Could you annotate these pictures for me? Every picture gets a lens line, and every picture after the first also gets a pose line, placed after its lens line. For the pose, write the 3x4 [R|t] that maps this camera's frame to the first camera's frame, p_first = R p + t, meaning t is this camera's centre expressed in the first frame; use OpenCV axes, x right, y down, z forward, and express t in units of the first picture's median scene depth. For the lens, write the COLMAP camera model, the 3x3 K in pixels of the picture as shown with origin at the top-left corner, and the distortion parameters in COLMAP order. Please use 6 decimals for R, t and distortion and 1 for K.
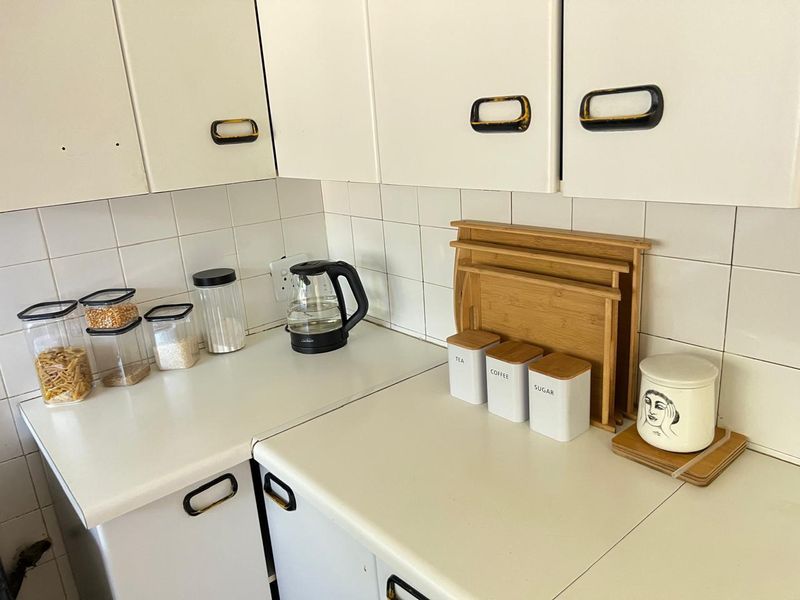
lens RADIAL K [[575.4, 0, 405.3], [0, 575.4, 298.8], [0, 0, 1]] dist [0.003459, 0.013346]
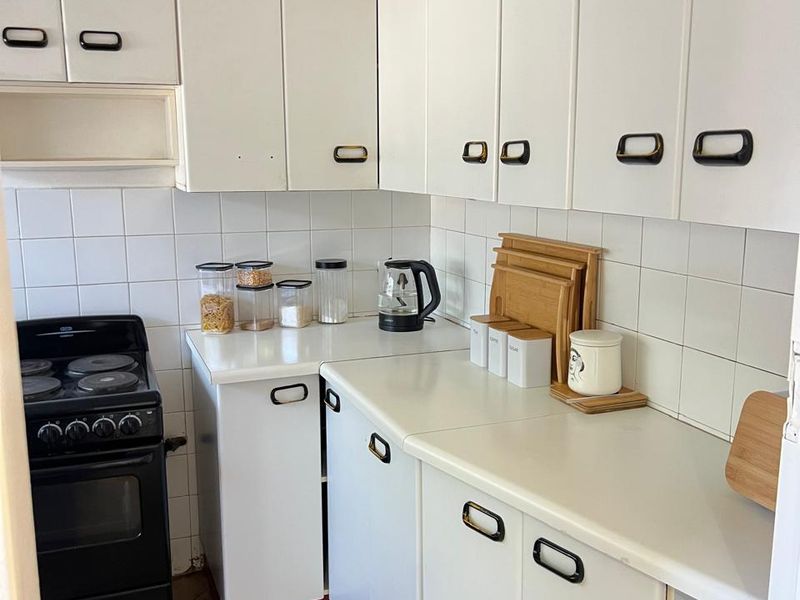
lens RADIAL K [[815.2, 0, 397.8], [0, 815.2, 301.4], [0, 0, 1]] dist [0.217013, 0.000000]
pose [[0.934144, 0.117028, -0.337163, 0.508568], [-0.152841, 0.984875, -0.081616, 0.201167], [0.322512, 0.127773, 0.937902, -0.767312]]
